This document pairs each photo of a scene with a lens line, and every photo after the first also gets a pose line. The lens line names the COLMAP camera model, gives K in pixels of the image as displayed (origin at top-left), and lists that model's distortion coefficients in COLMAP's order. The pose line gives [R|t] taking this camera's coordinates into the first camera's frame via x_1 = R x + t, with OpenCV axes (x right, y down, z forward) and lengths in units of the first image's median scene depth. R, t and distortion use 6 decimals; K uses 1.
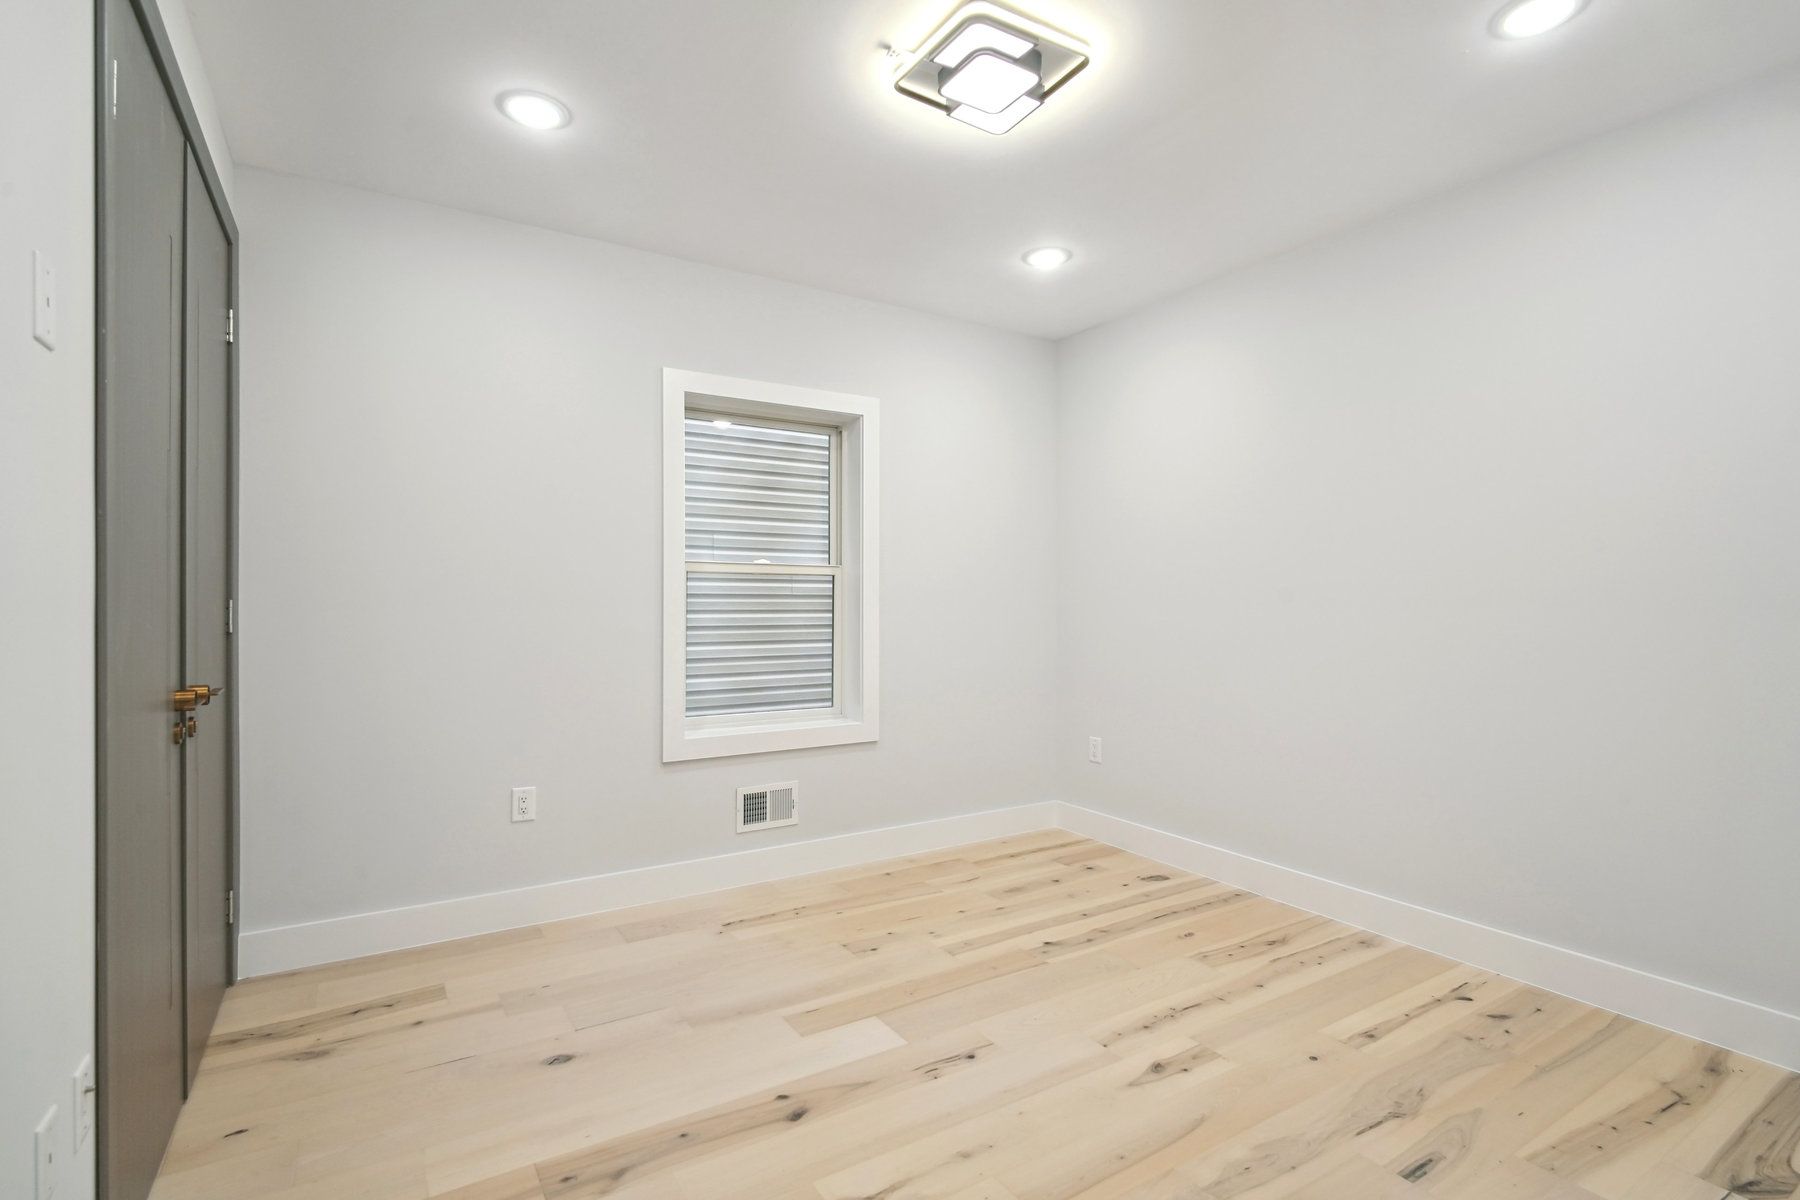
lens RADIAL K [[856.1, 0, 903.4], [0, 856.1, 597.4], [0, 0, 1]] dist [0.003930, -0.006281]
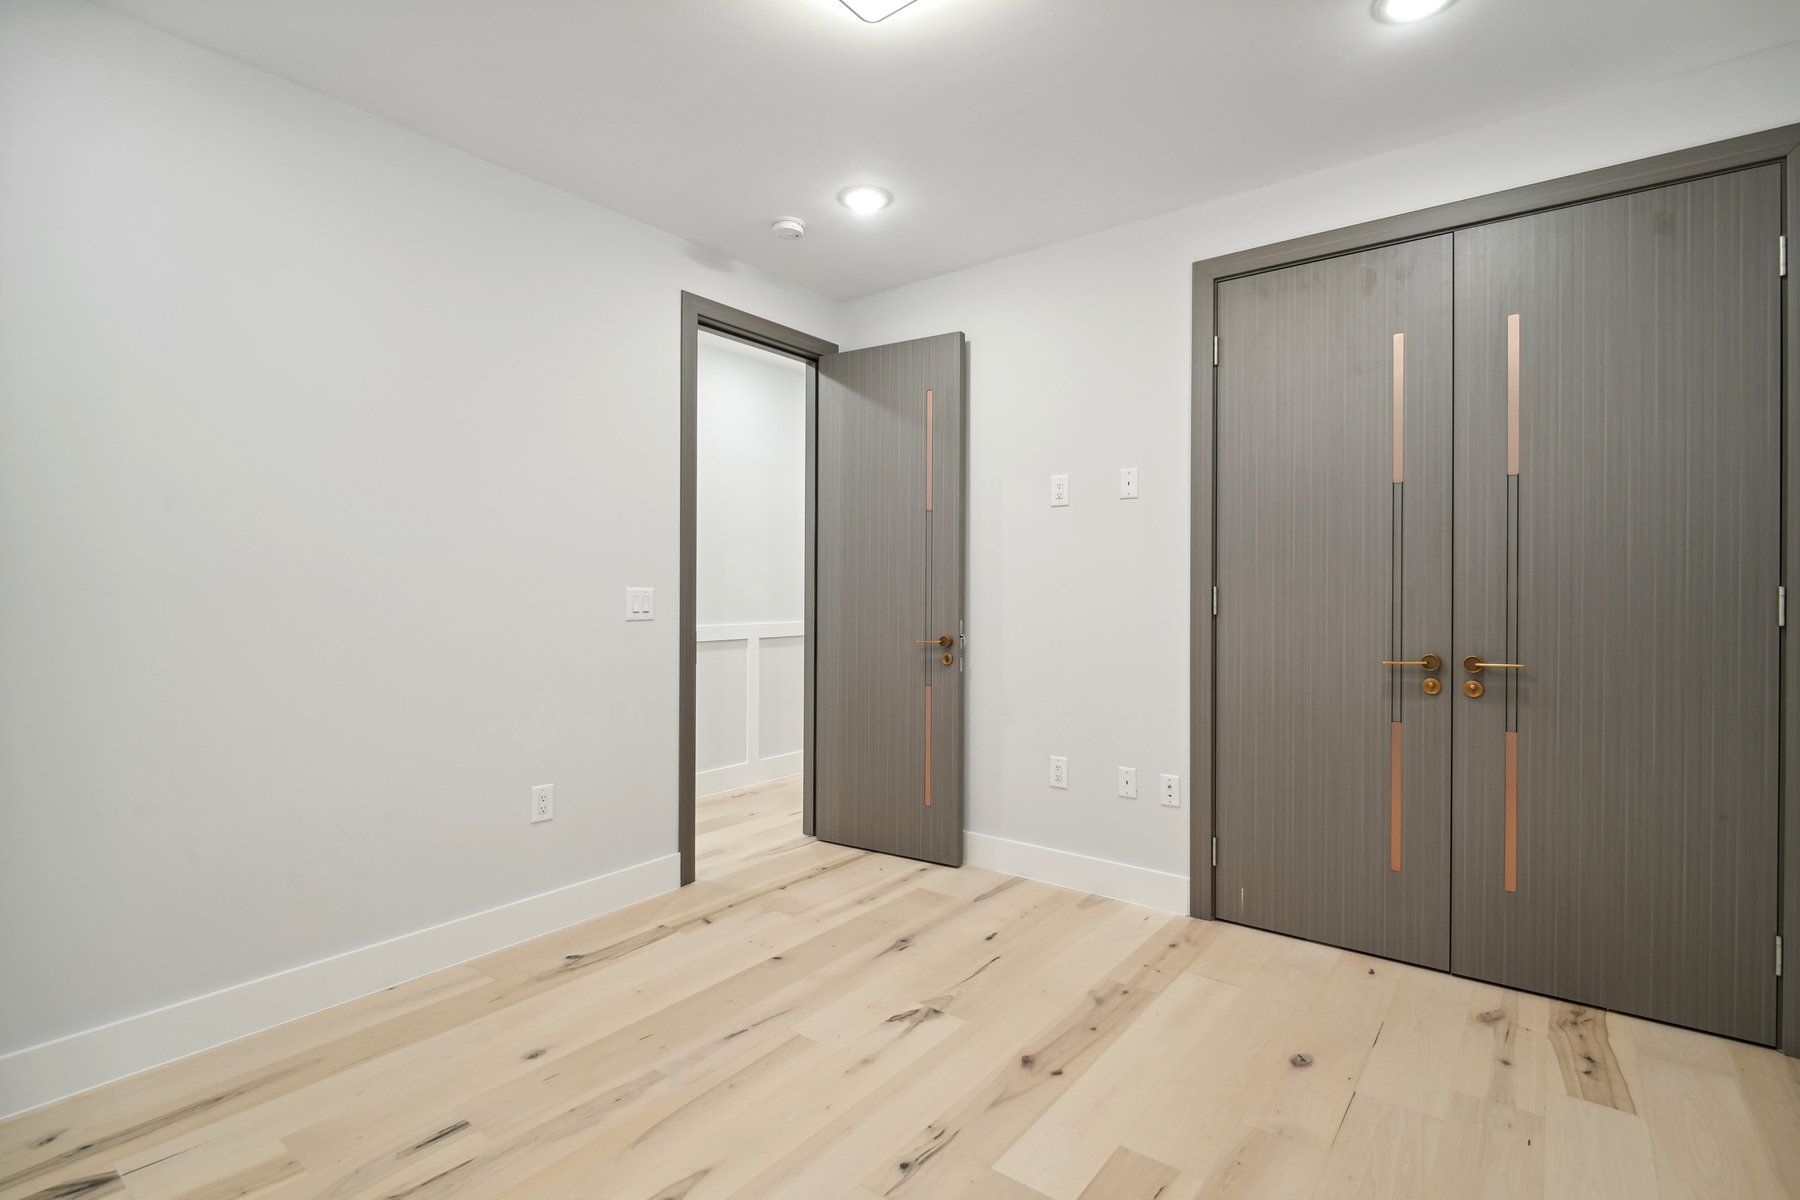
lens RADIAL K [[856.1, 0, 901.6], [0, 856.1, 600.0], [0, 0, 1]] dist [0.003930, -0.006281]
pose [[-0.940430, 0.001749, -0.339982, 0.389805], [-0.001782, 0.999948, 0.010071, 0.009601], [0.339982, 0.010076, -0.940378, 1.942753]]
